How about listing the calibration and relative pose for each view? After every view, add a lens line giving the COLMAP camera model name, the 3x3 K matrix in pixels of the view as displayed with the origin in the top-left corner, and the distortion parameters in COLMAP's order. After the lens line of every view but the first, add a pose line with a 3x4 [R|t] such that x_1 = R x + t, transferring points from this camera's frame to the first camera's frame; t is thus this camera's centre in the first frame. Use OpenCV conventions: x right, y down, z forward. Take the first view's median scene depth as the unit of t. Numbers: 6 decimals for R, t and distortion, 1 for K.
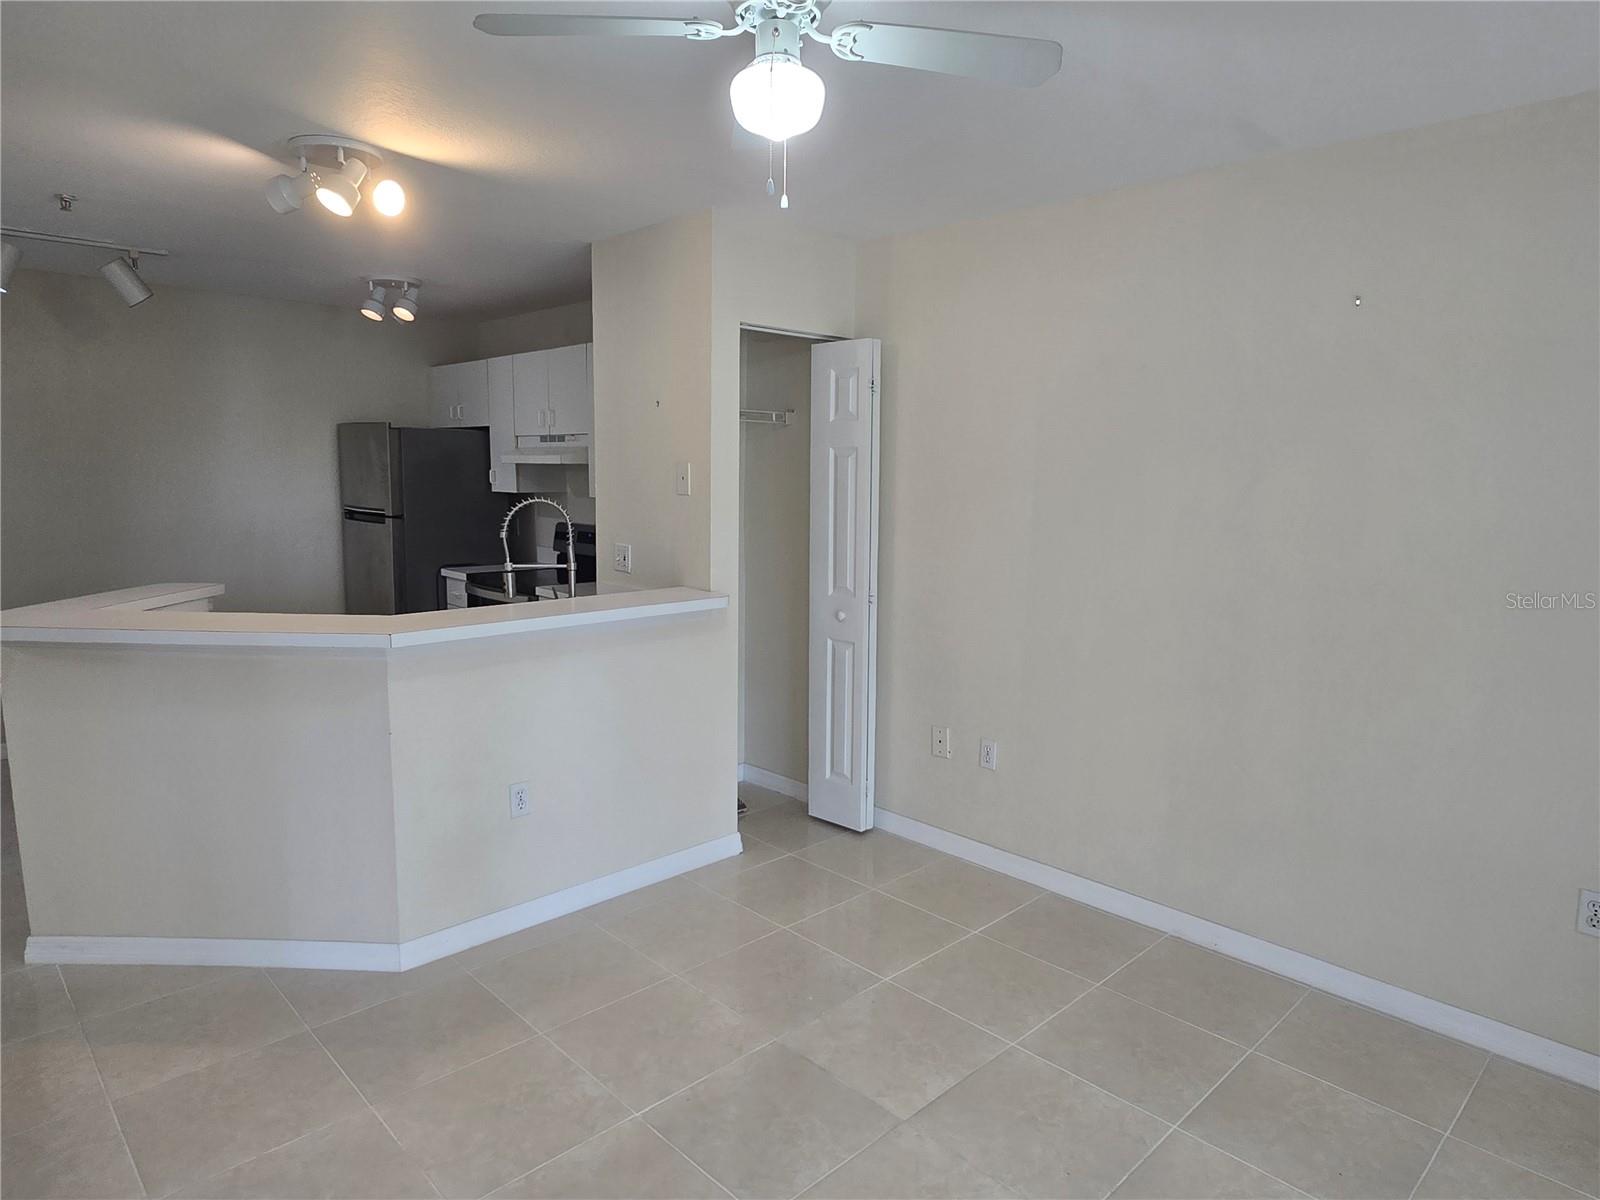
lens RADIAL K [[960.5, 0, 817.1], [0, 960.5, 606.9], [0, 0, 1]] dist [-0.000280, -0.002196]
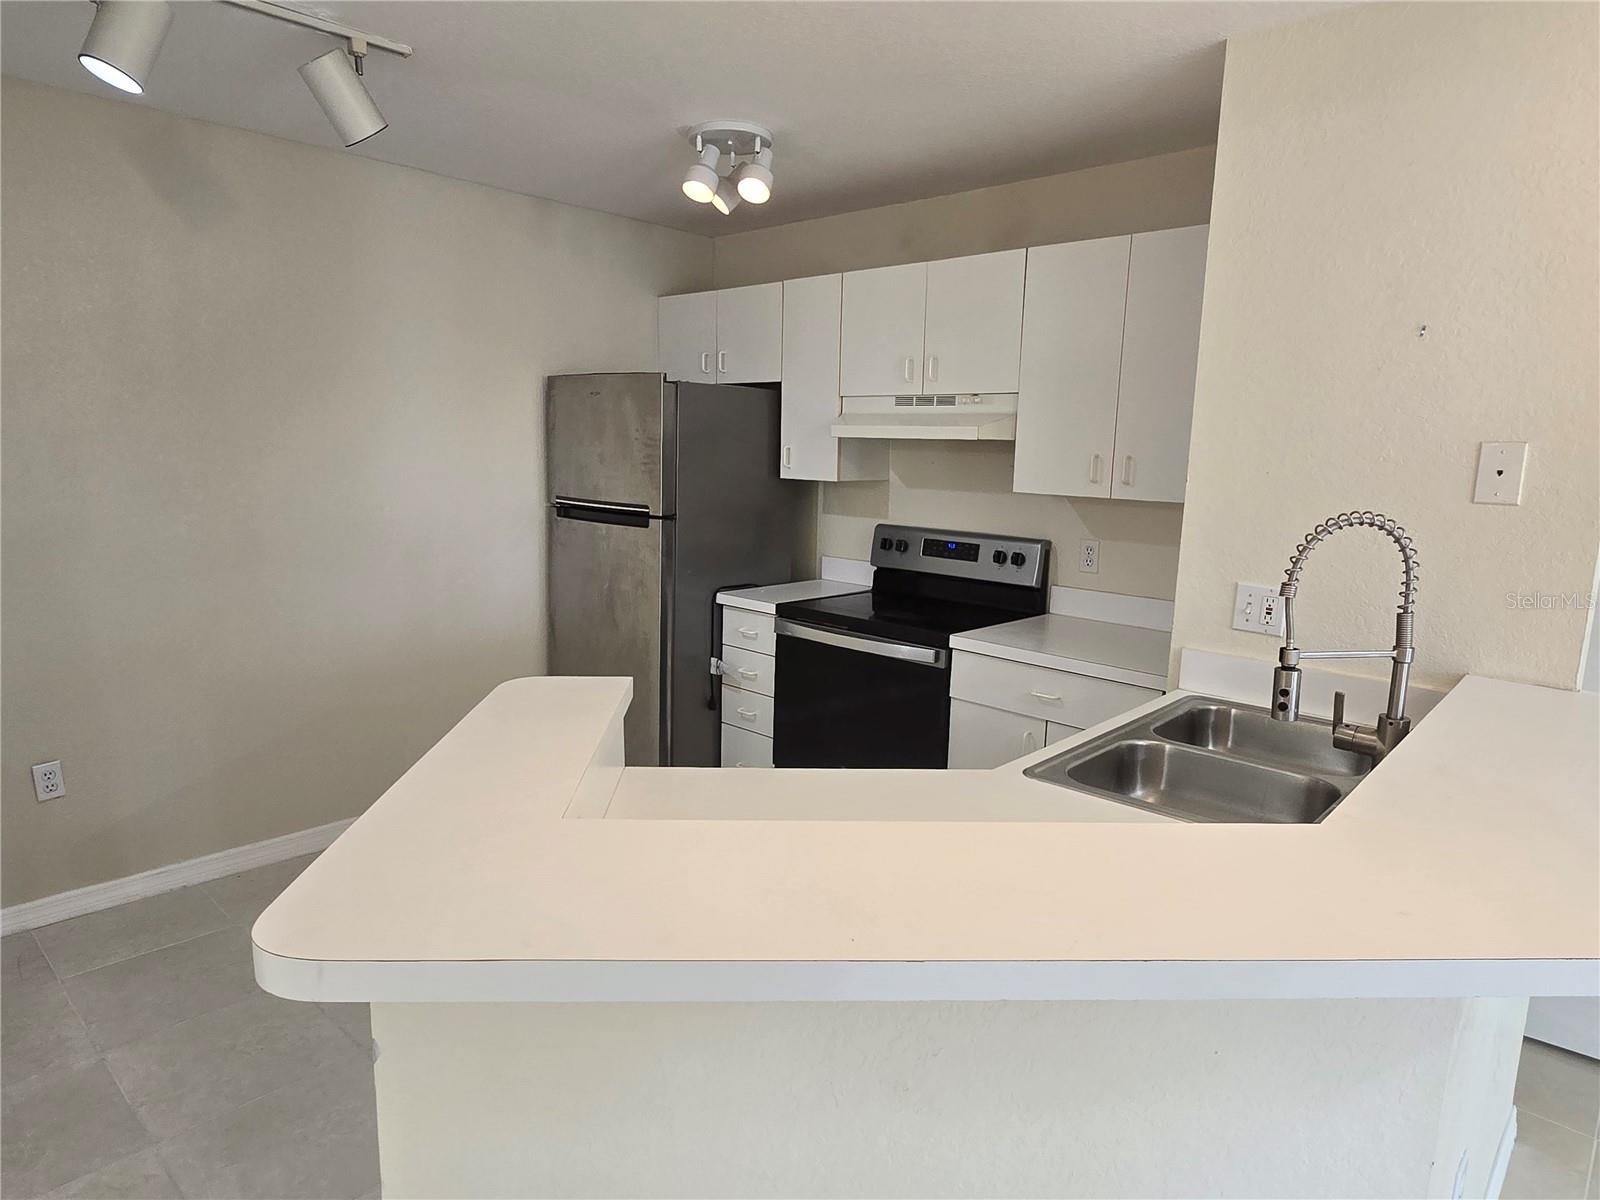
lens RADIAL K [[960.5, 0, 817.1], [0, 960.5, 606.9], [0, 0, 1]] dist [-0.000280, -0.002196]
pose [[0.998671, 0.000538, 0.051543, -0.372593], [-0.001941, 0.999629, 0.027169, -0.050852], [-0.051509, -0.027233, 0.998301, 0.337564]]
